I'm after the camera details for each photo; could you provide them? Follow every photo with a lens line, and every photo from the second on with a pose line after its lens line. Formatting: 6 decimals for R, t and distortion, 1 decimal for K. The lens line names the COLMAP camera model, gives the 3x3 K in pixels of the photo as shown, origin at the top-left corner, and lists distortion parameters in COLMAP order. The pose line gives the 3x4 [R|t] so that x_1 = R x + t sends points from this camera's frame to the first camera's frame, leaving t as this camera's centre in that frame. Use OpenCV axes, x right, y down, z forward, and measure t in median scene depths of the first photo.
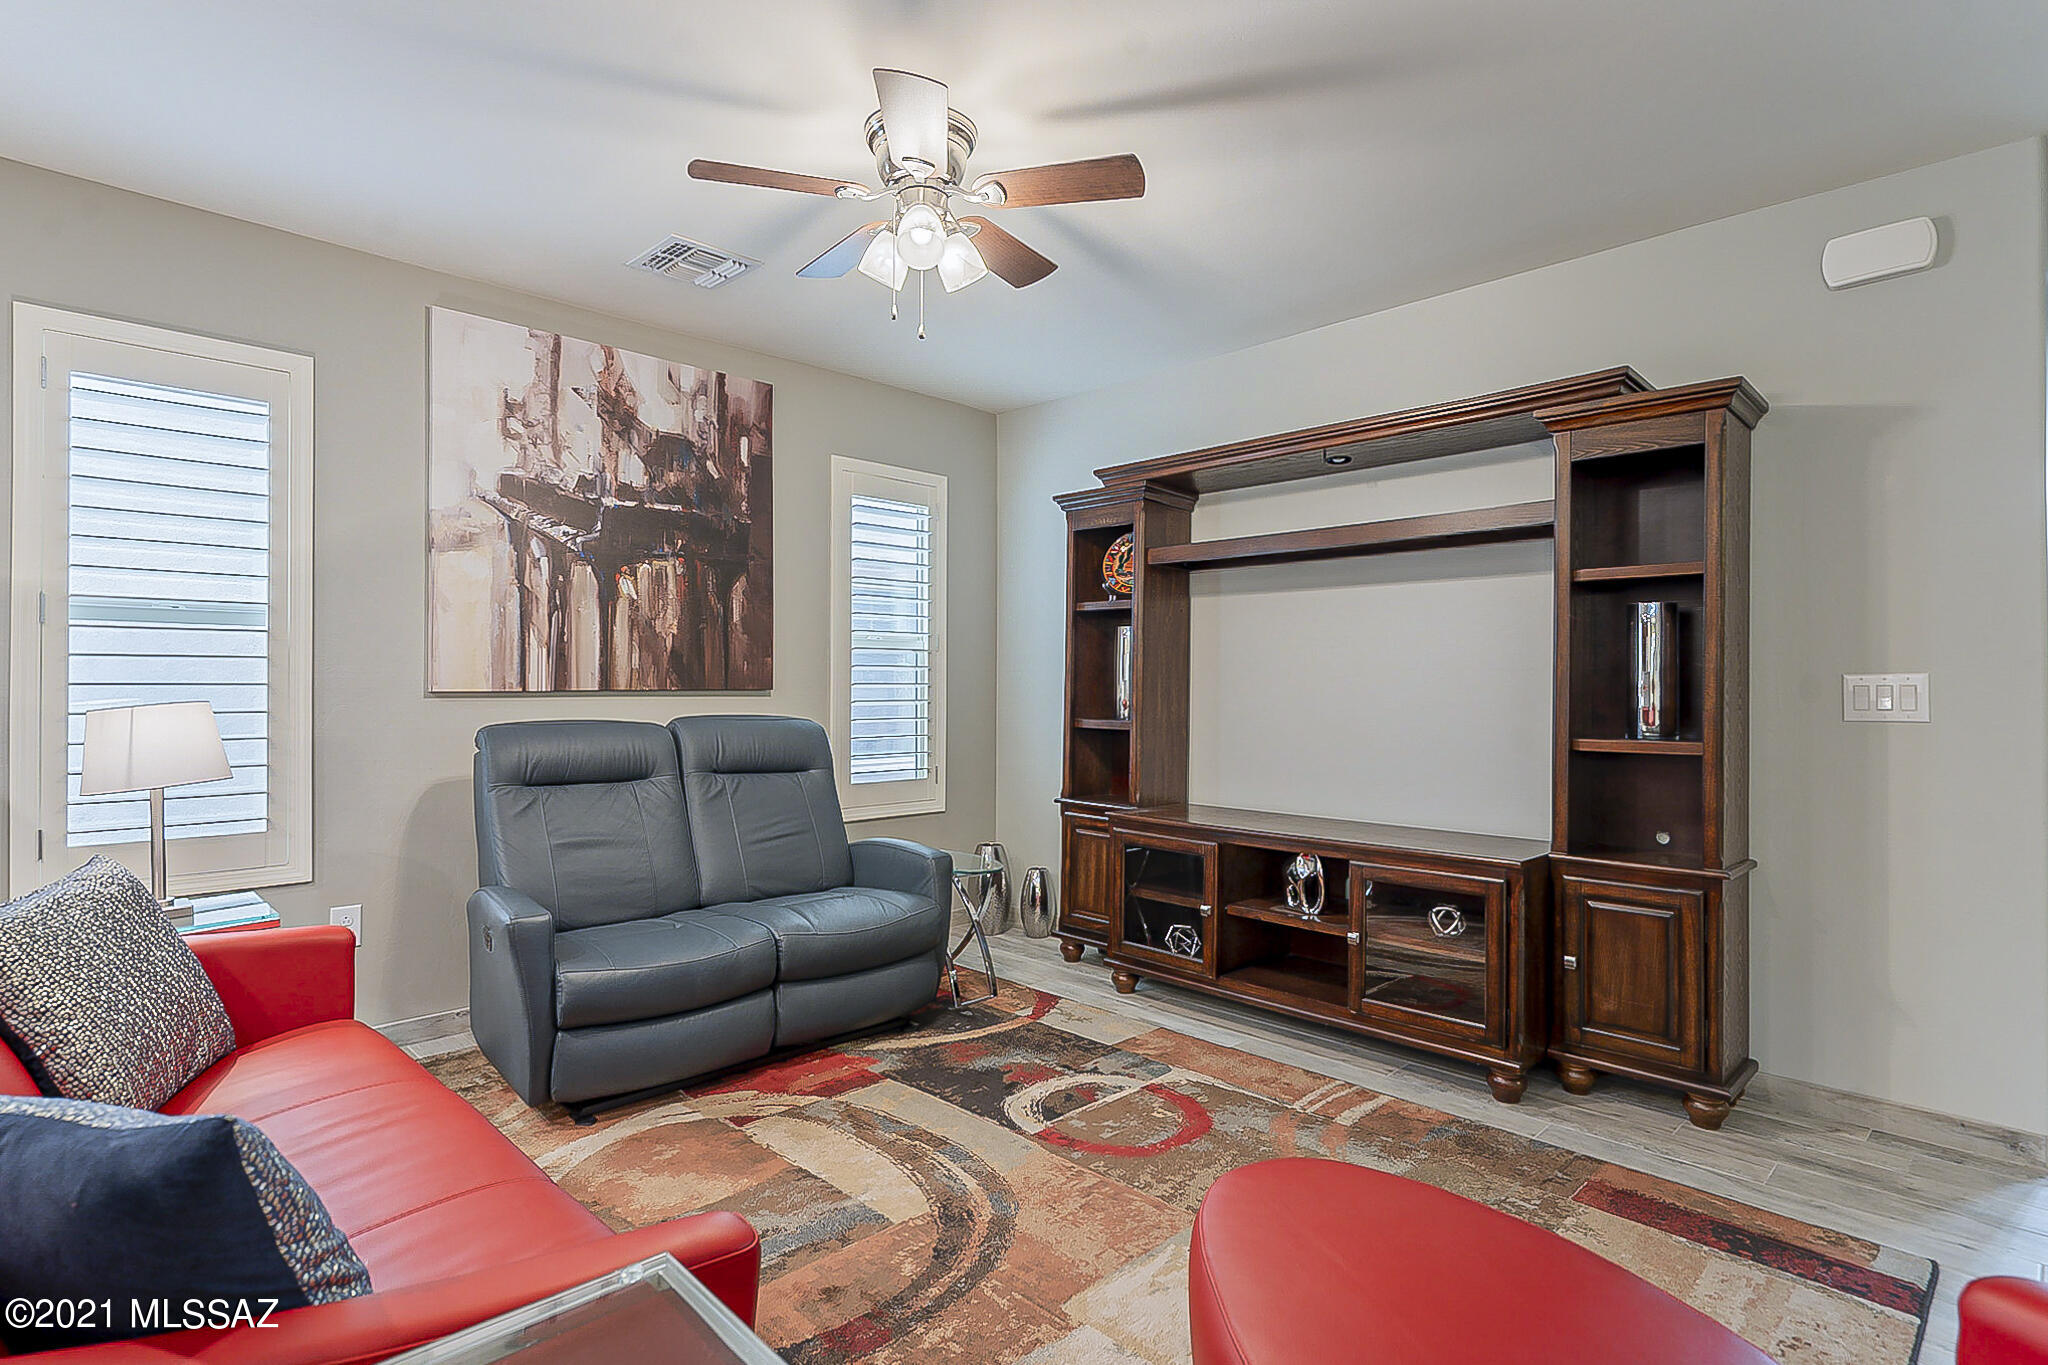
lens RADIAL K [[1015.2, 0, 1022.7], [0, 1015.2, 684.8], [0, 0, 1]] dist [0.001842, -0.000245]
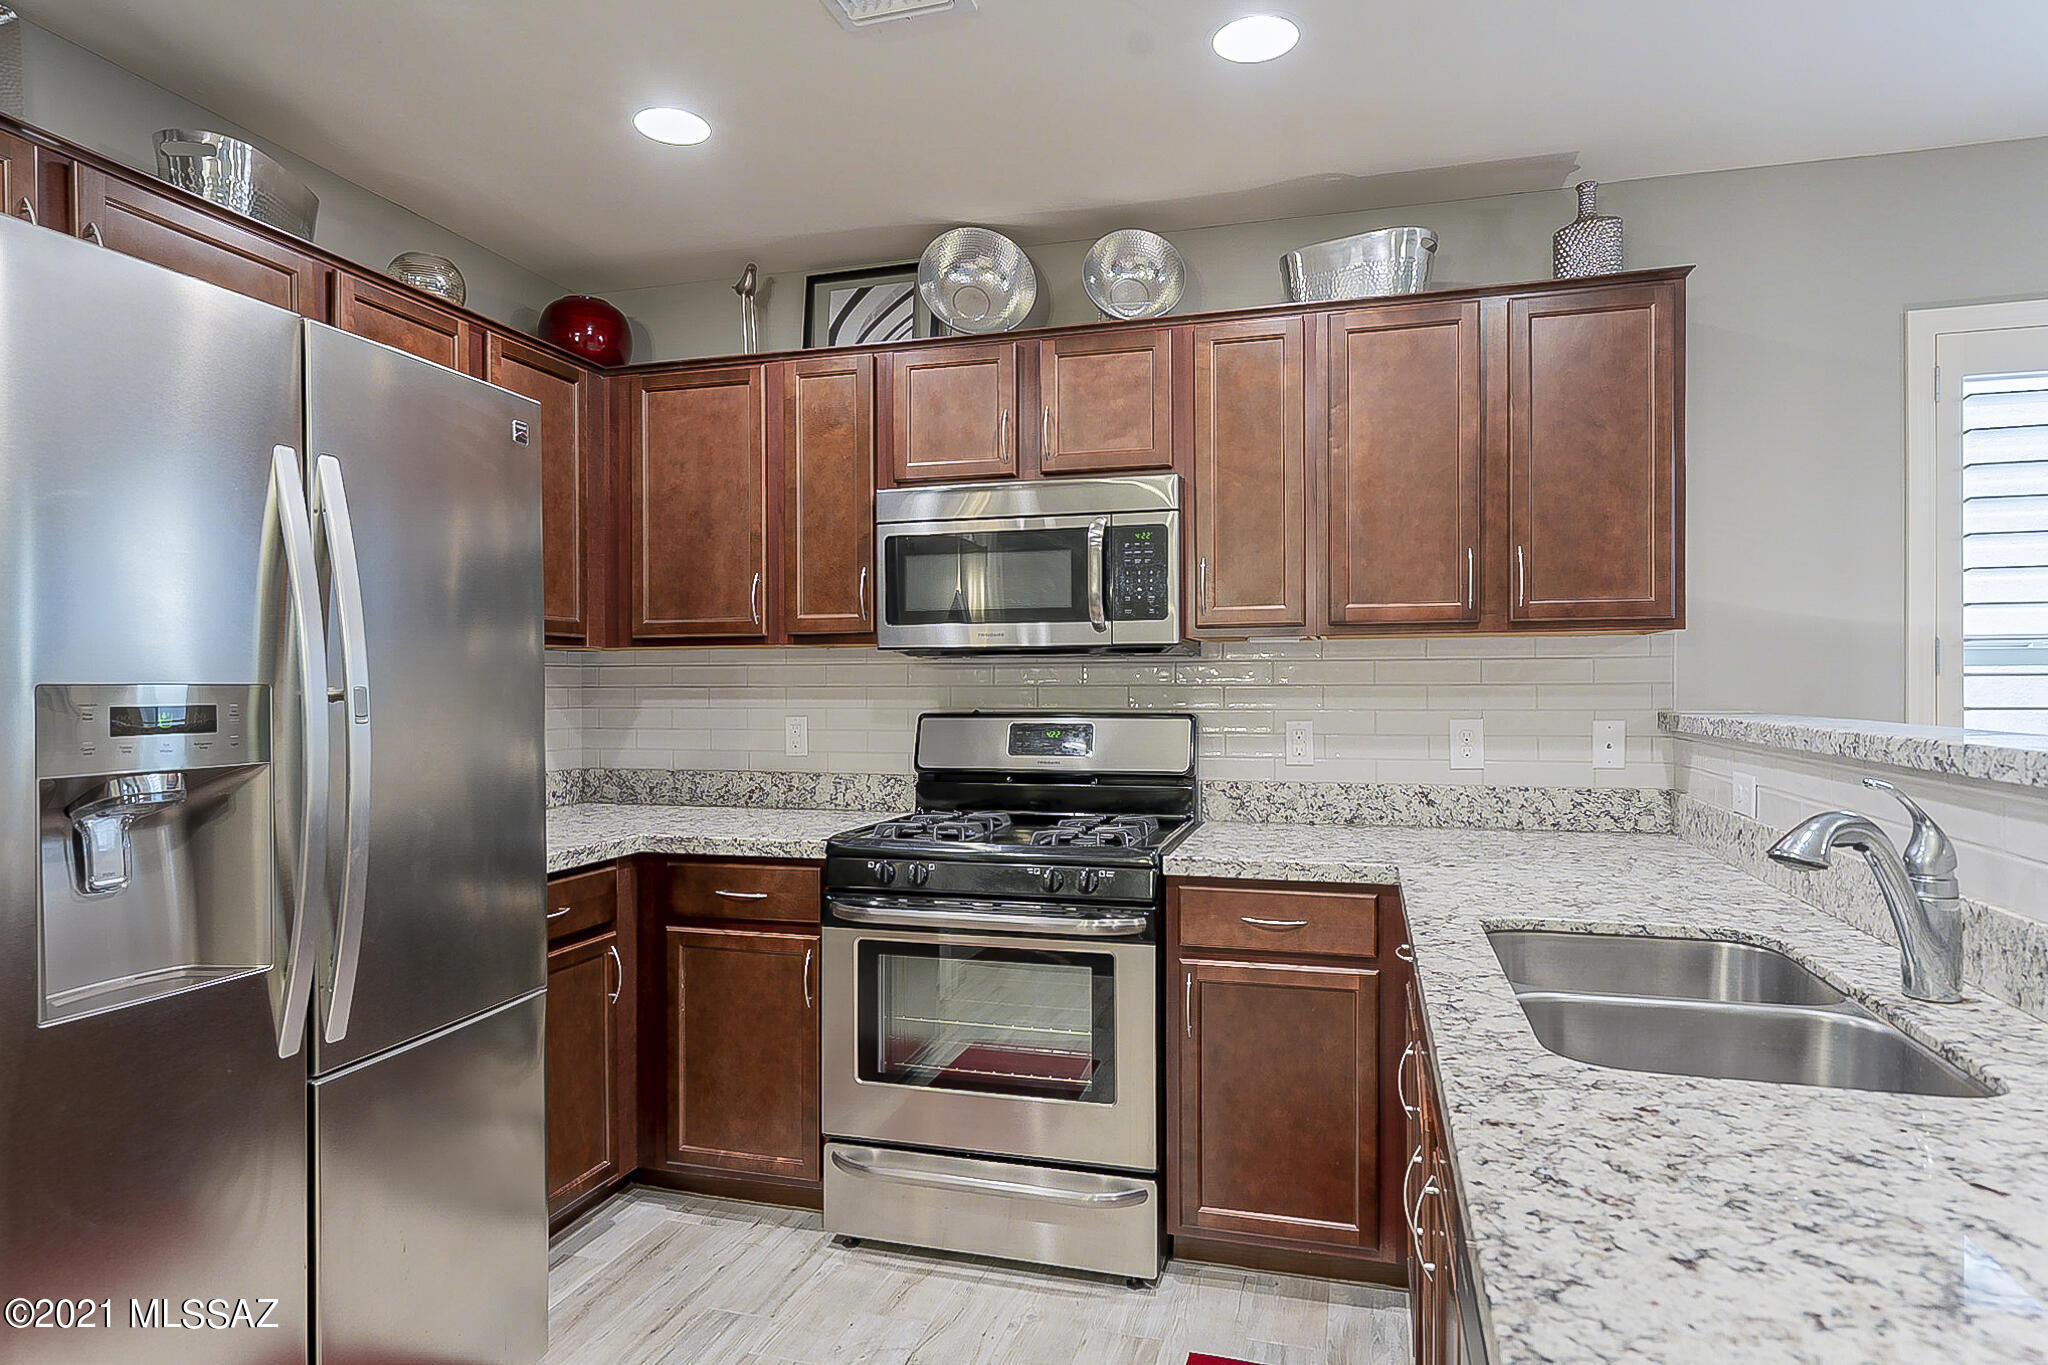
lens RADIAL K [[1167.0, 0, 1022.5], [0, 1167.0, 693.9], [0, 0, 1]] dist [0.006936, 0.001093]
pose [[0.488224, 0.002107, -0.872716, -0.355780], [0.007517, 0.999950, 0.006619, -0.041750], [0.872686, -0.009792, 0.488183, -0.134779]]
